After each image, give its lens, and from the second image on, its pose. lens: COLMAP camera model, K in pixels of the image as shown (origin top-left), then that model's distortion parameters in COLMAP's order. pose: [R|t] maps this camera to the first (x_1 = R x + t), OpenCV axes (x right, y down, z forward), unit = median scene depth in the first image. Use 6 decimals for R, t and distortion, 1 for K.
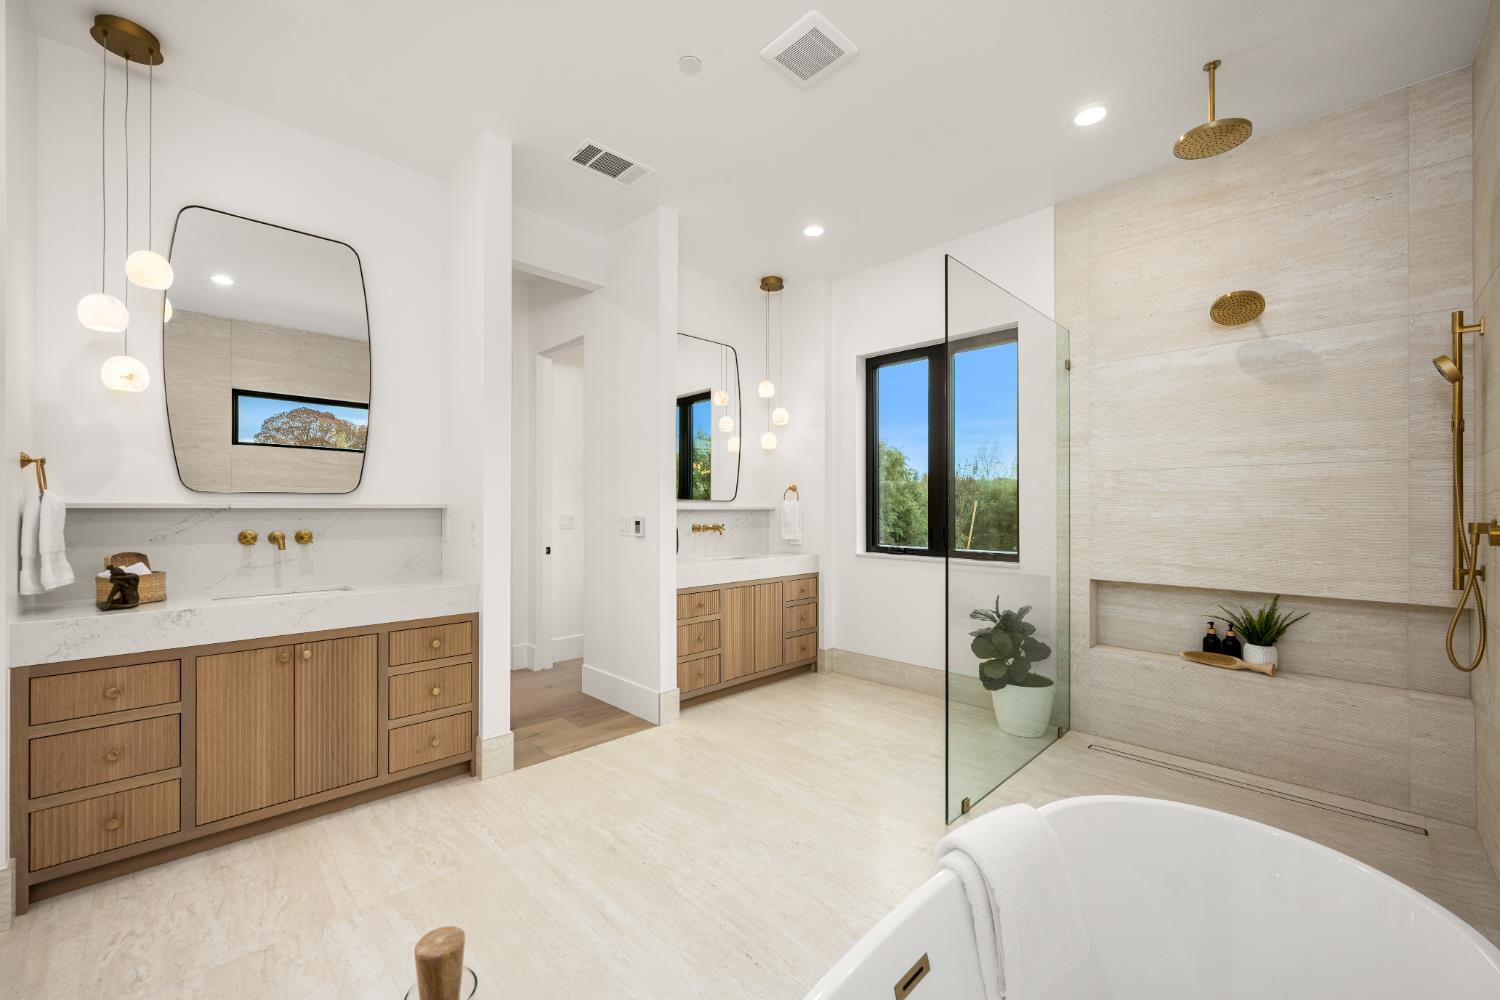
lens RADIAL K [[599.2, 0, 745.8], [0, 599.2, 506.3], [0, 0, 1]] dist [-0.001079, -0.000260]
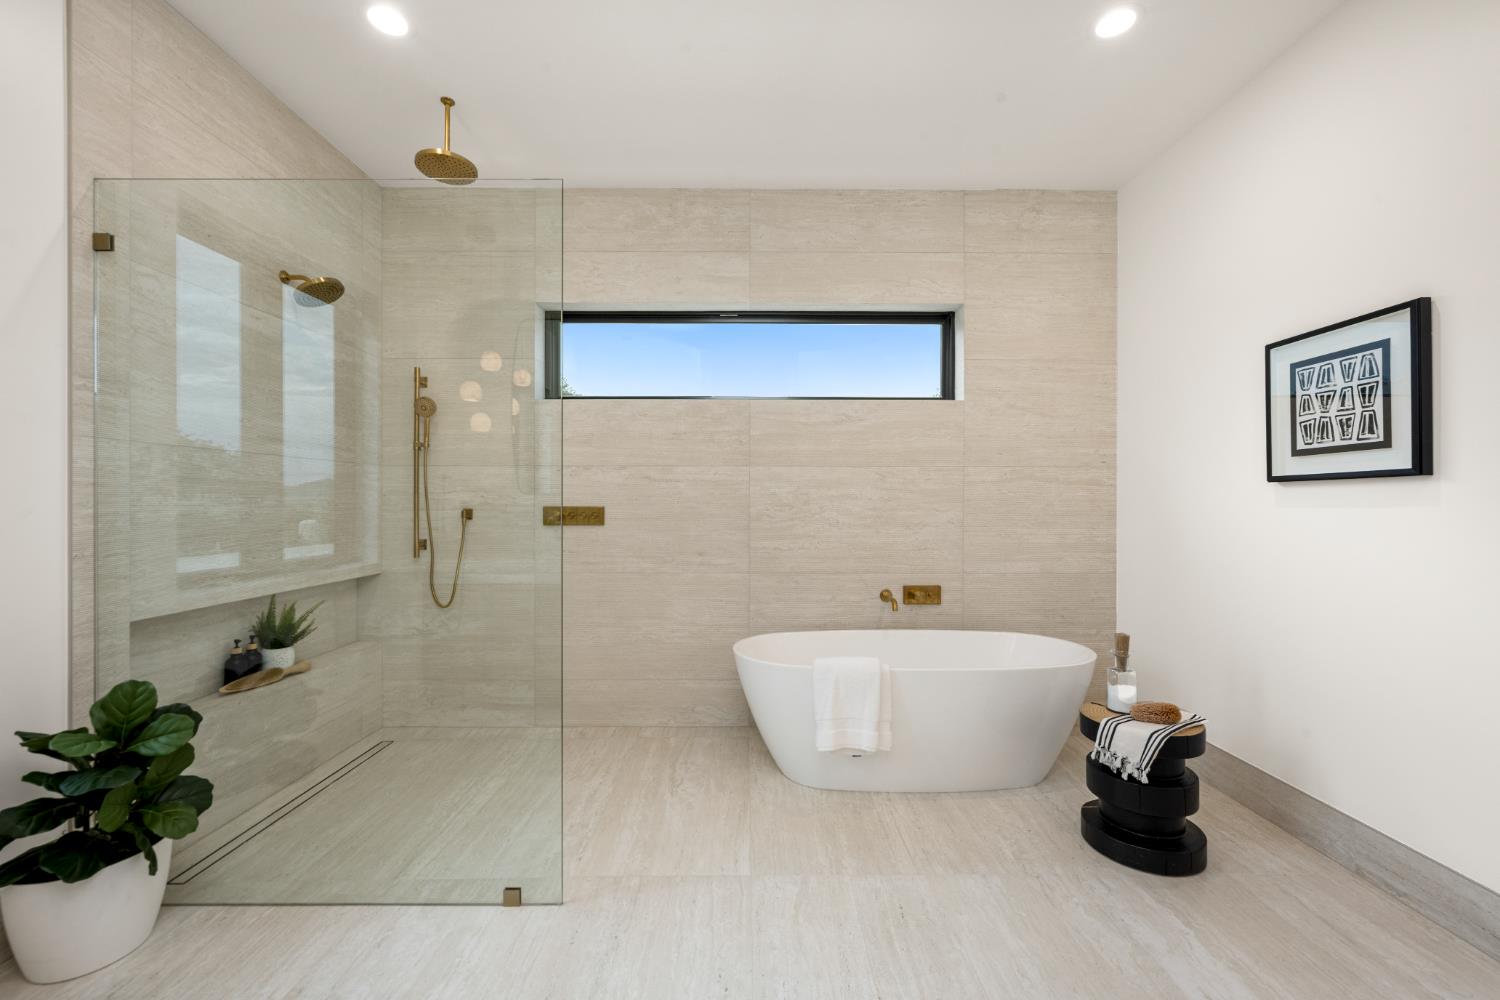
lens RADIAL K [[599.2, 0, 746.3], [0, 599.2, 500.7], [0, 0, 1]] dist [-0.001079, -0.000260]
pose [[-0.712654, -0.003157, 0.701509, -0.283500], [-0.007708, 0.999965, -0.003330, -0.001789], [-0.701473, -0.007780, -0.712653, 1.013648]]
